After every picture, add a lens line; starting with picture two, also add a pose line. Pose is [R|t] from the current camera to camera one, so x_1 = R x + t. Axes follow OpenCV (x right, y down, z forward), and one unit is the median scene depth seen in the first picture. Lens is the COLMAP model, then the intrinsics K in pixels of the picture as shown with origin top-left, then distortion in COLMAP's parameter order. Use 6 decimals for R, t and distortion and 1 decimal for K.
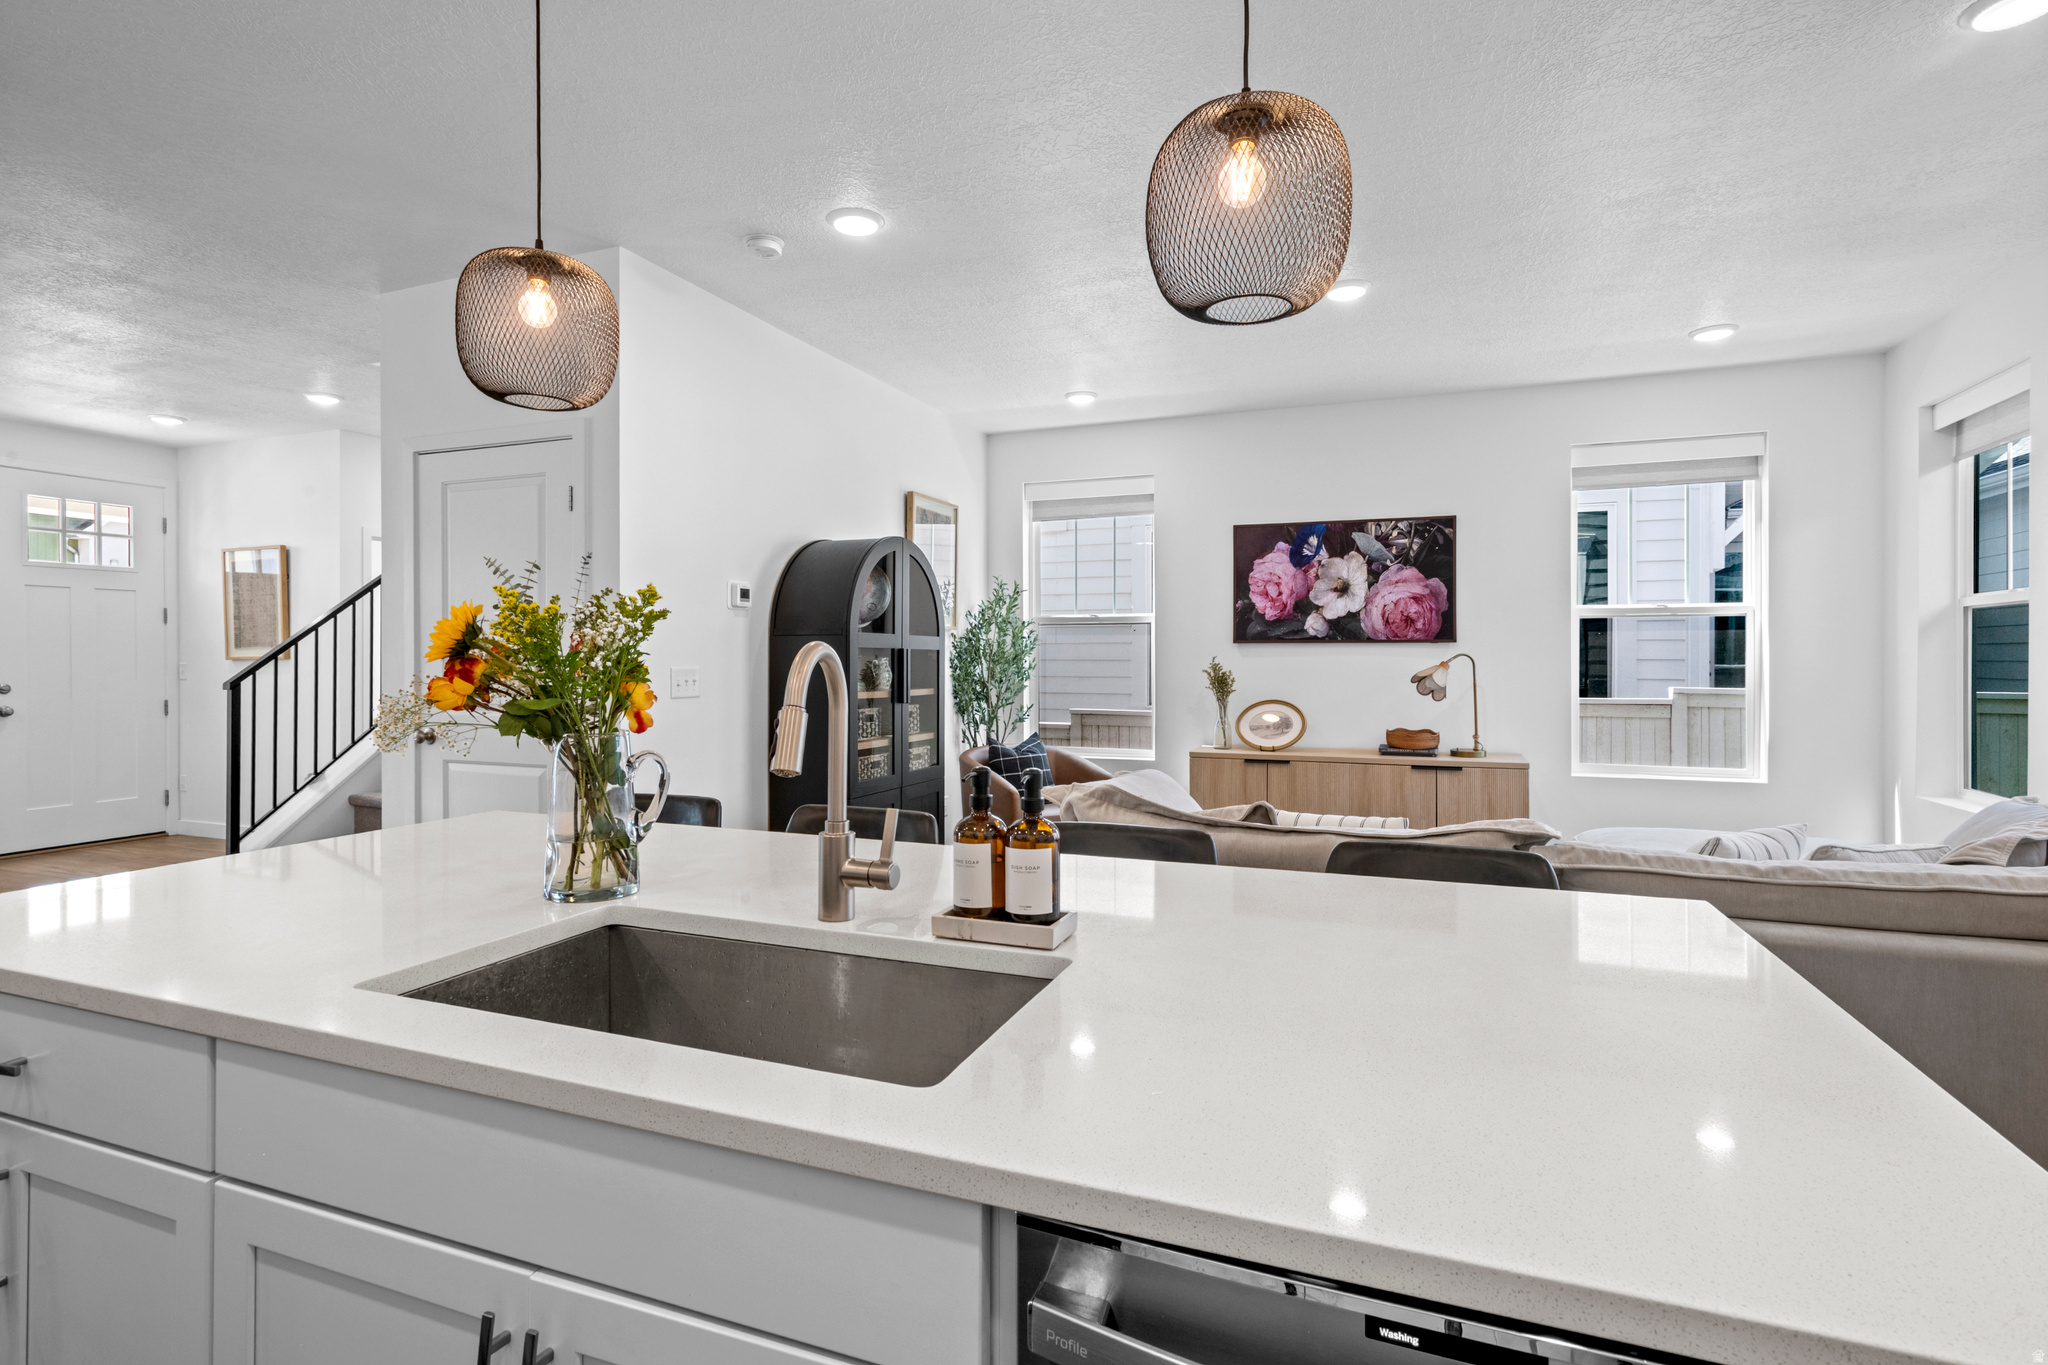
lens RADIAL K [[986.3, 0, 1028.5], [0, 986.3, 669.0], [0, 0, 1]] dist [-0.001457, 0.005353]
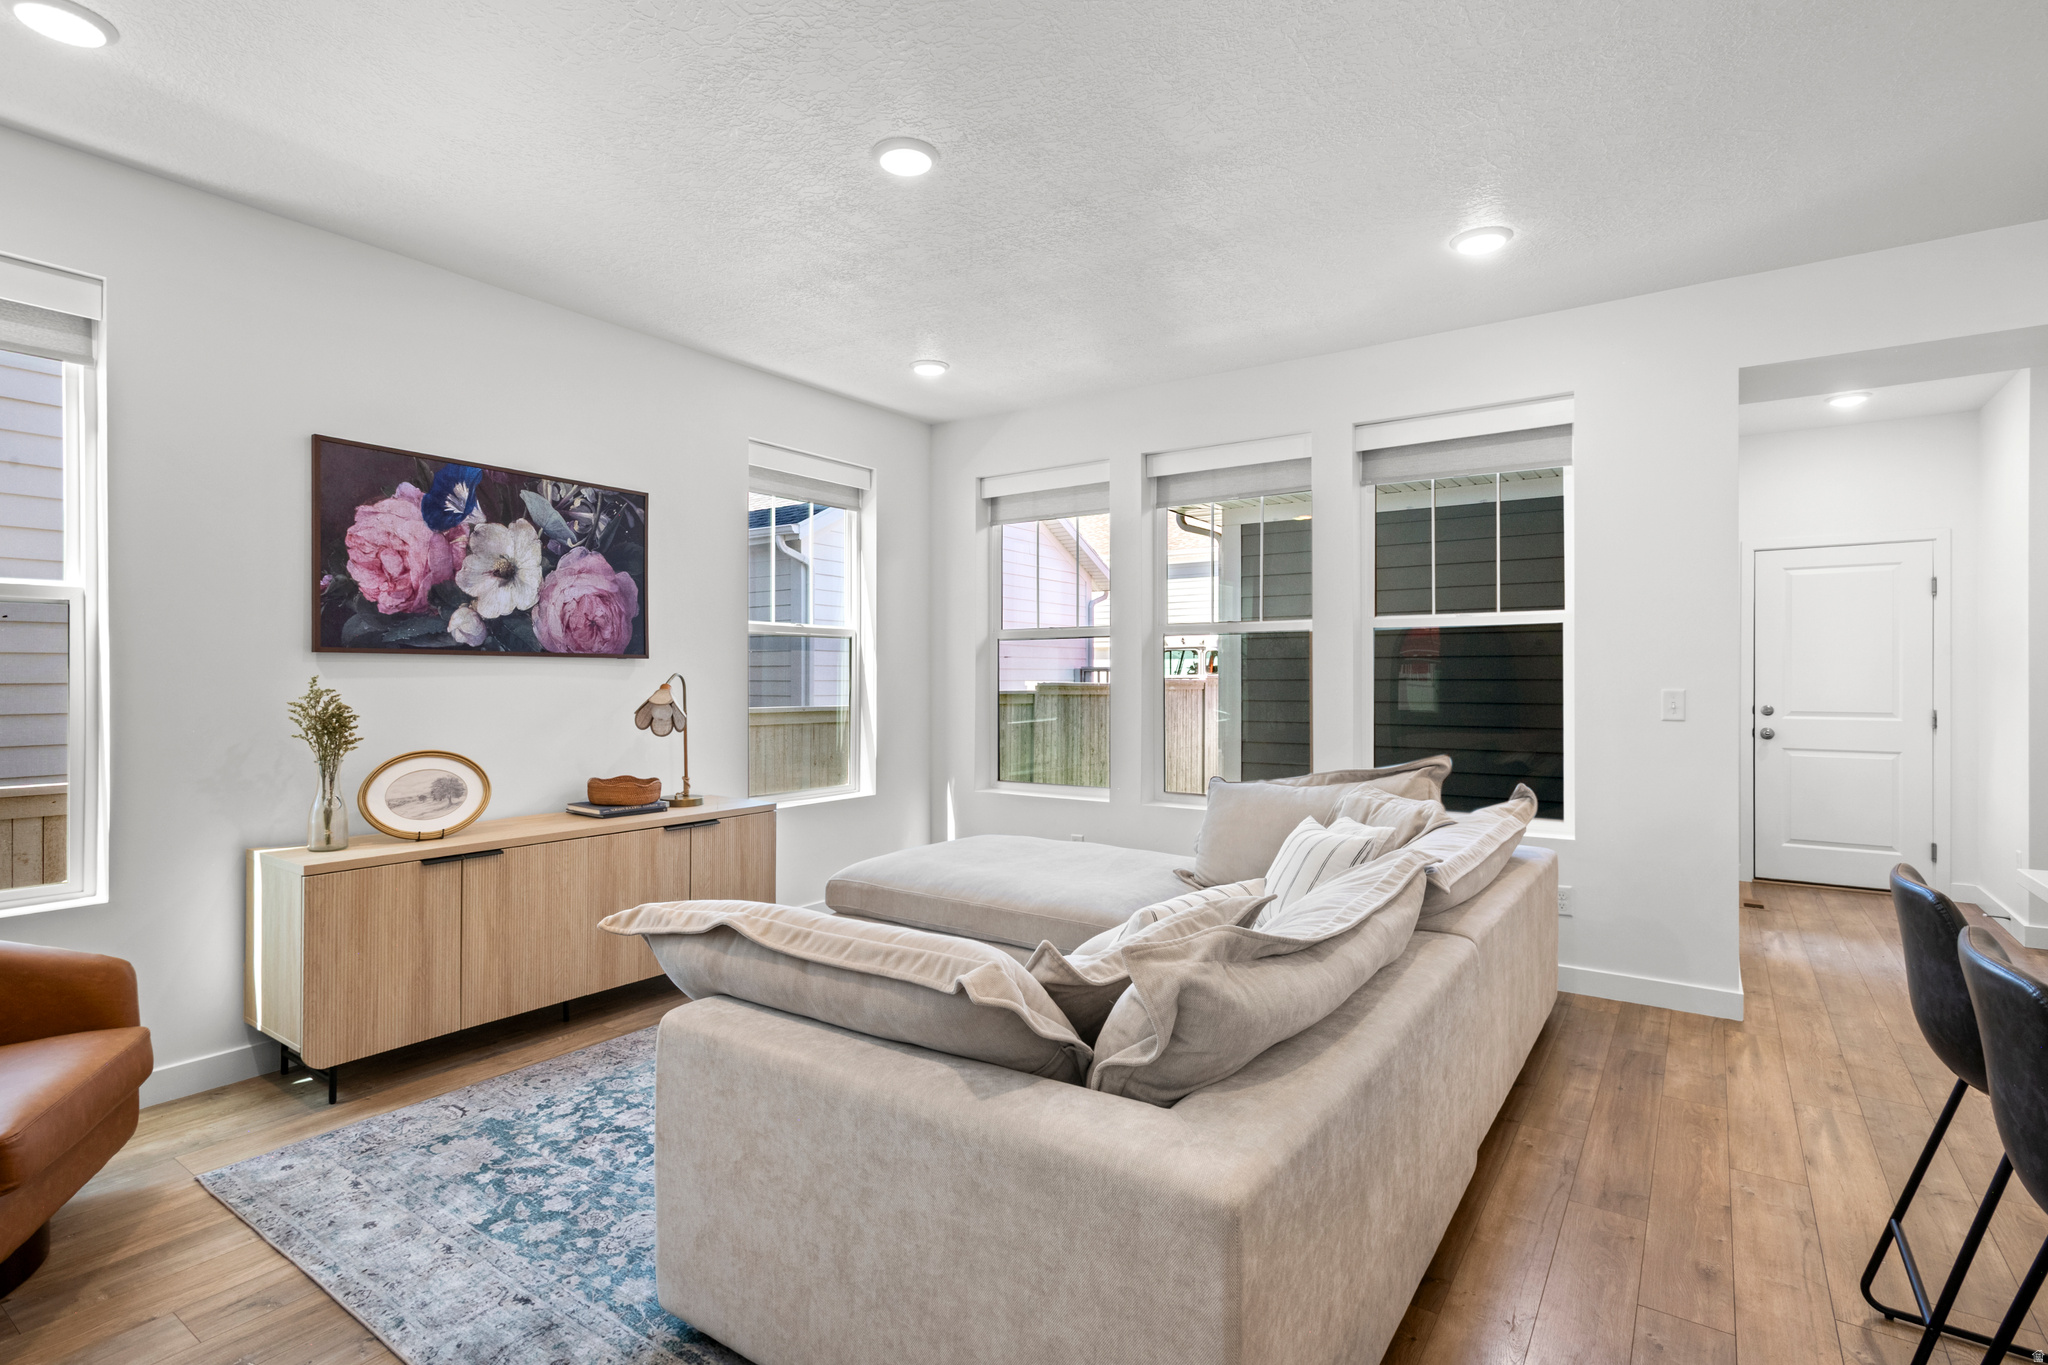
lens RADIAL K [[986.3, 0, 1012.4], [0, 986.3, 673.6], [0, 0, 1]] dist [-0.001457, 0.005353]
pose [[0.244972, 0.006209, 0.969510, -0.233025], [0.018340, 0.999771, -0.011036, -0.001631], [-0.969357, 0.020485, 0.244802, 0.521926]]
